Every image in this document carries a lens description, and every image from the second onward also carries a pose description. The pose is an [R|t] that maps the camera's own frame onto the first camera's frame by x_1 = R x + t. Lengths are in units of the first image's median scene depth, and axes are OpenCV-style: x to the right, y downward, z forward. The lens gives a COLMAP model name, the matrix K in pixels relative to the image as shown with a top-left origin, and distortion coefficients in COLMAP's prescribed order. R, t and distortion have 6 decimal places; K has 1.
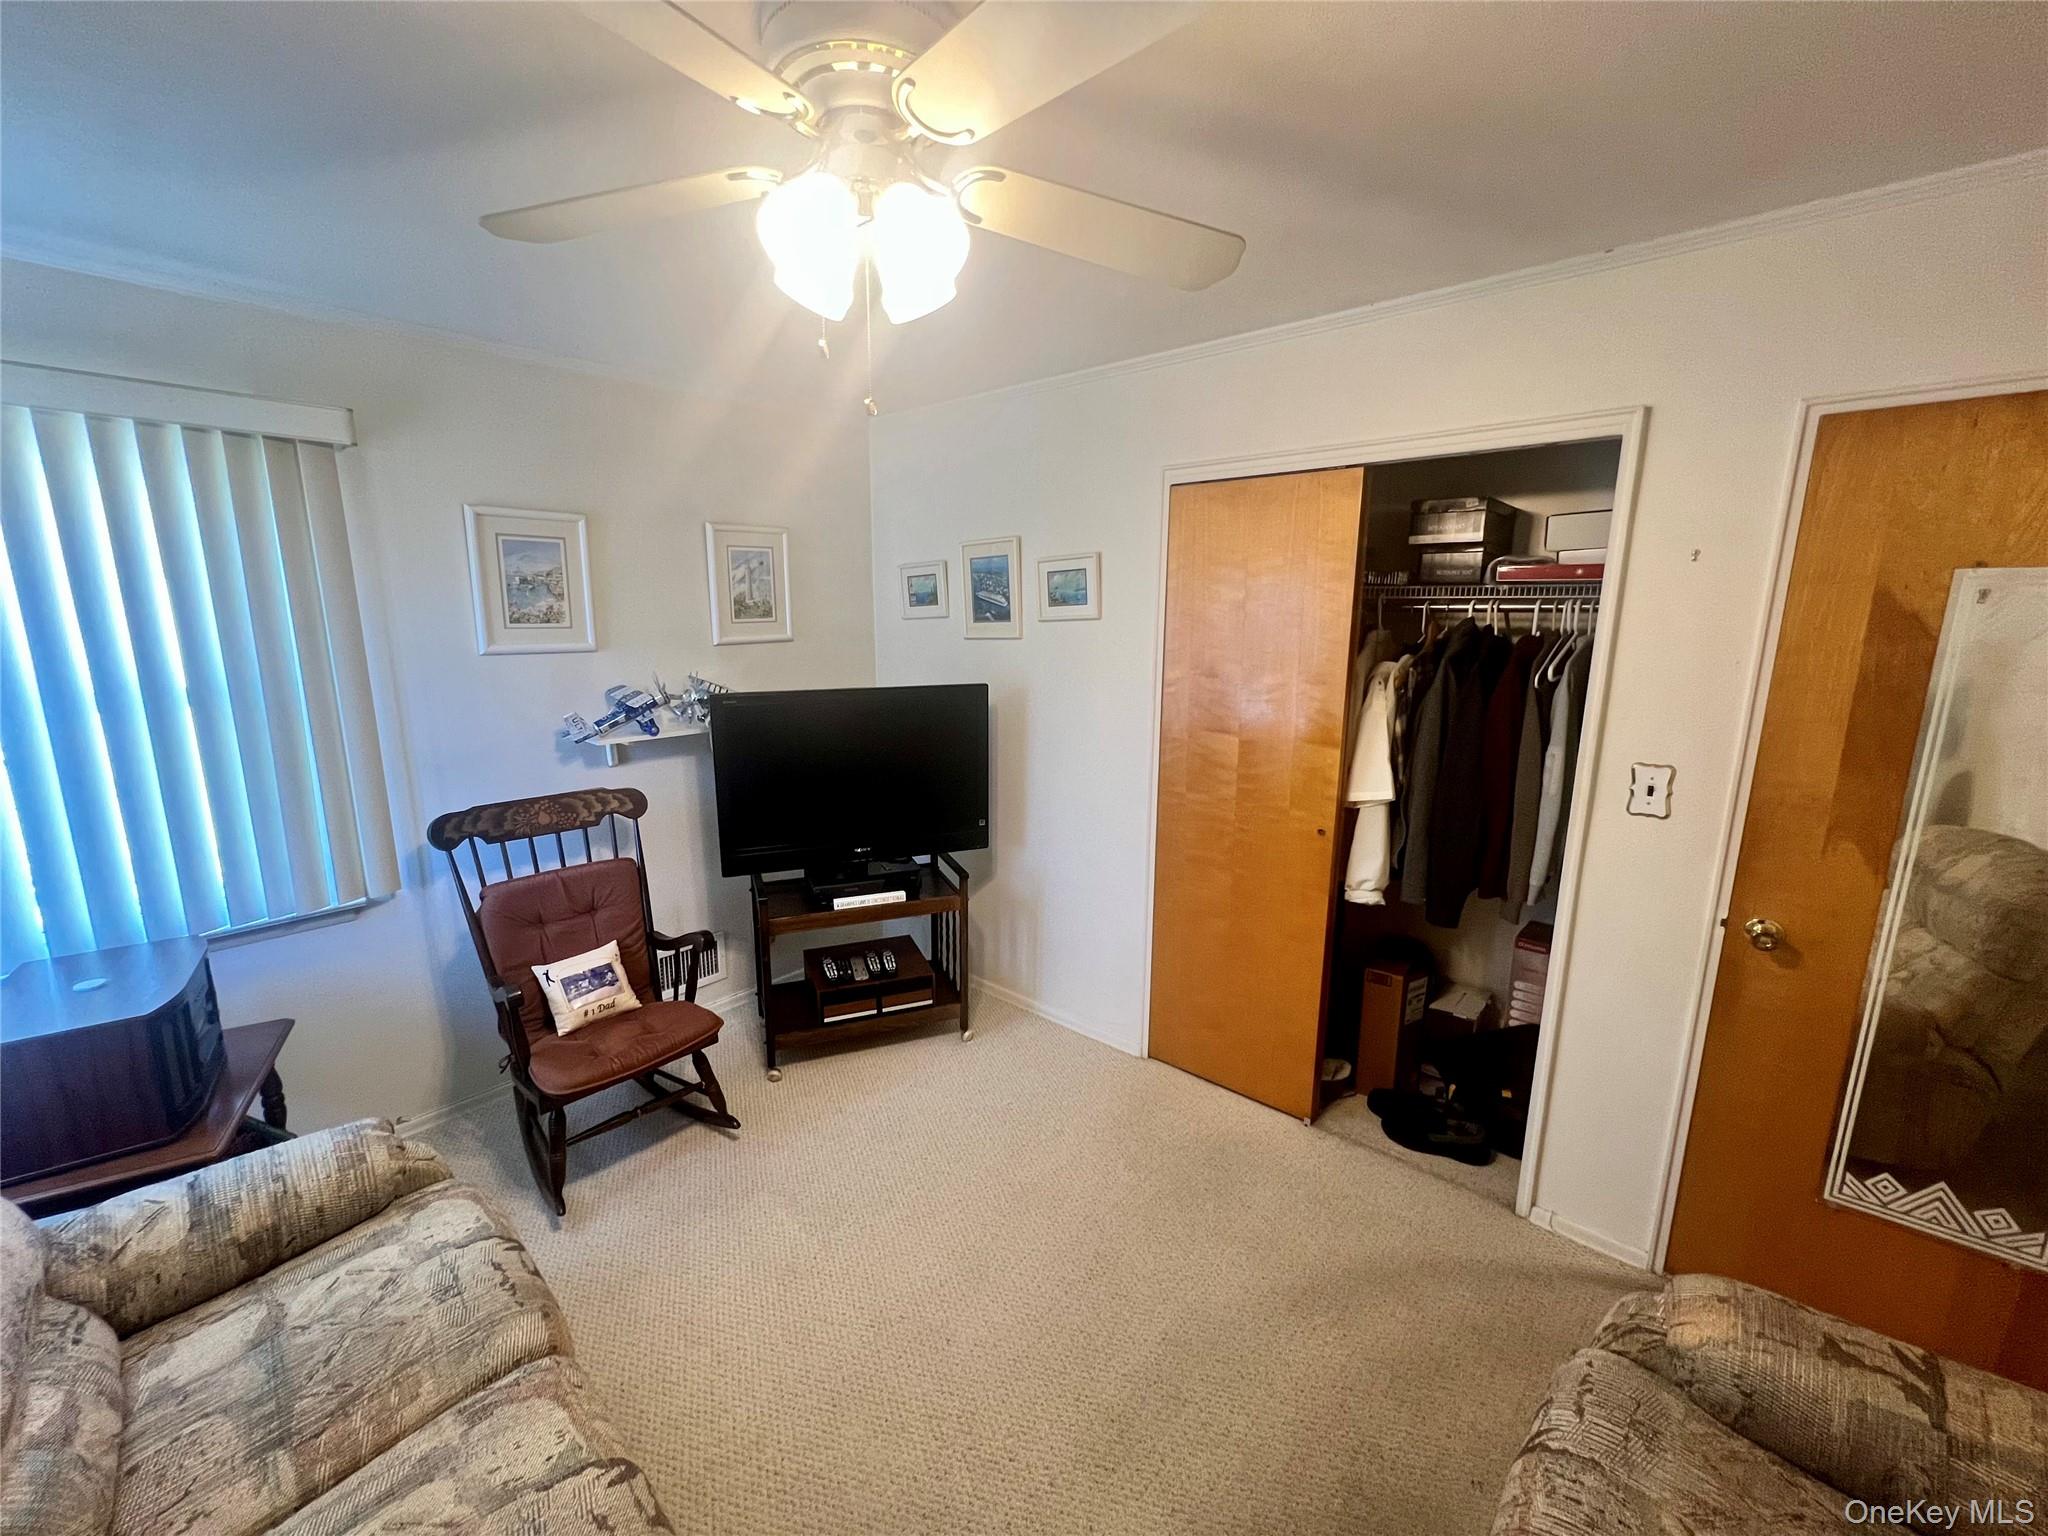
lens RADIAL K [[822.0, 0, 1015.8], [0, 822.0, 767.5], [0, 0, 1]] dist [-0.001135, 0.000102]
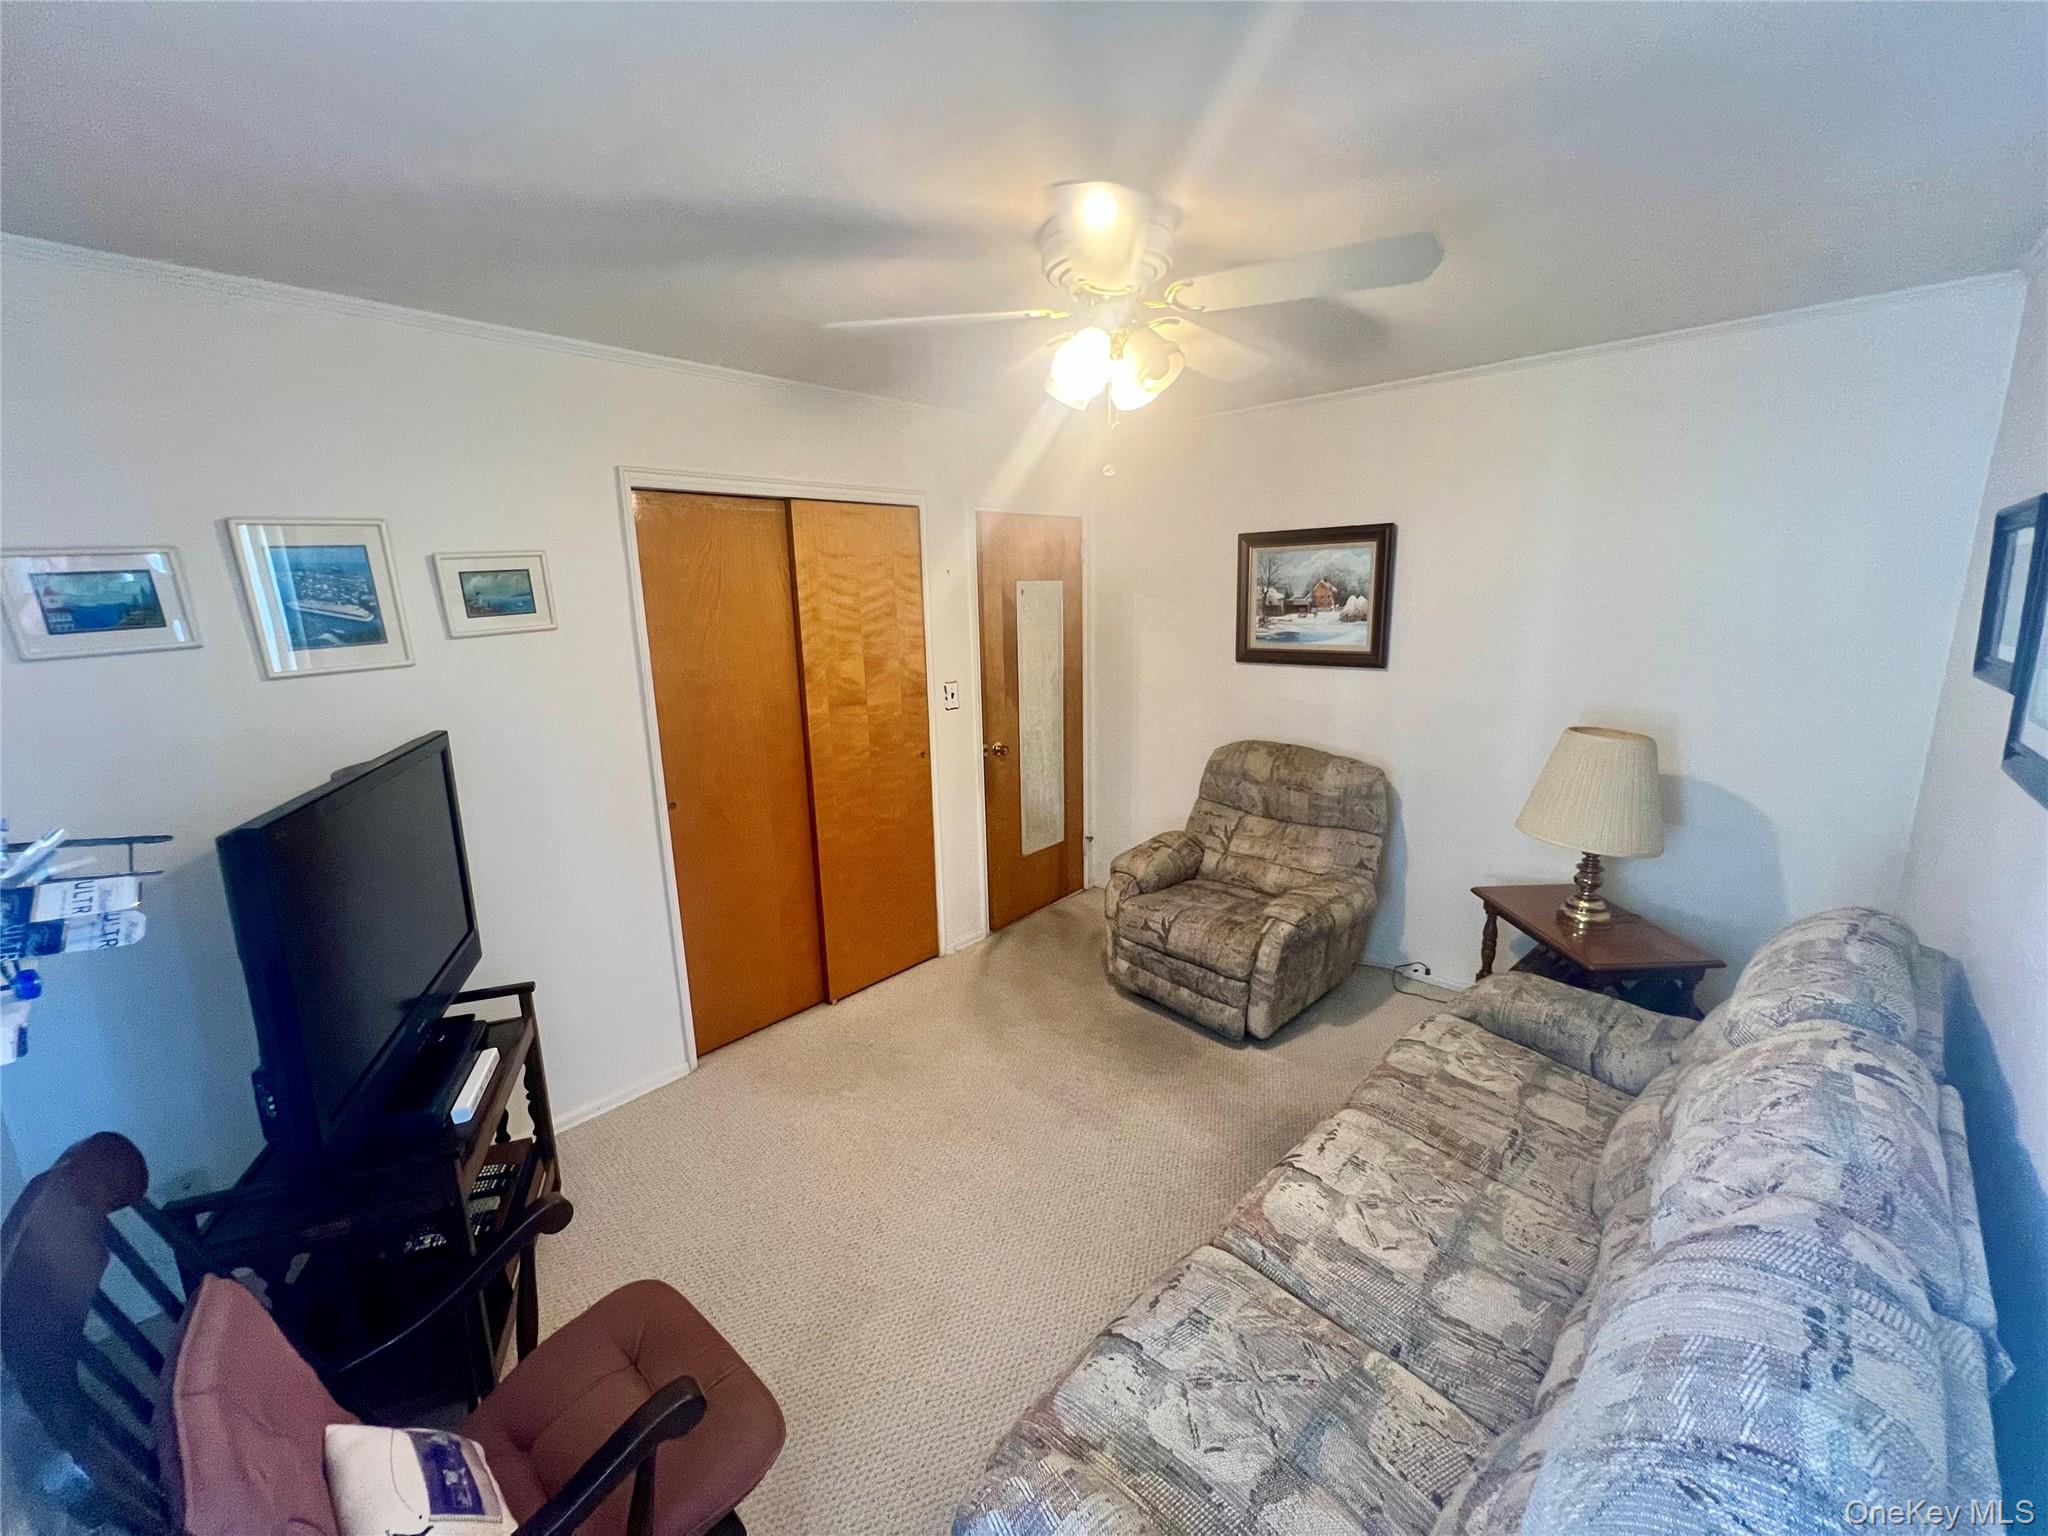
lens RADIAL K [[822.0, 0, 1017.7], [0, 822.0, 764.5], [0, 0, 1]] dist [-0.001135, 0.000102]
pose [[0.020033, -0.215483, 0.976302, -0.974855], [0.214181, 0.954753, 0.206333, -0.154663], [-0.976589, 0.204972, 0.065278, 0.653444]]
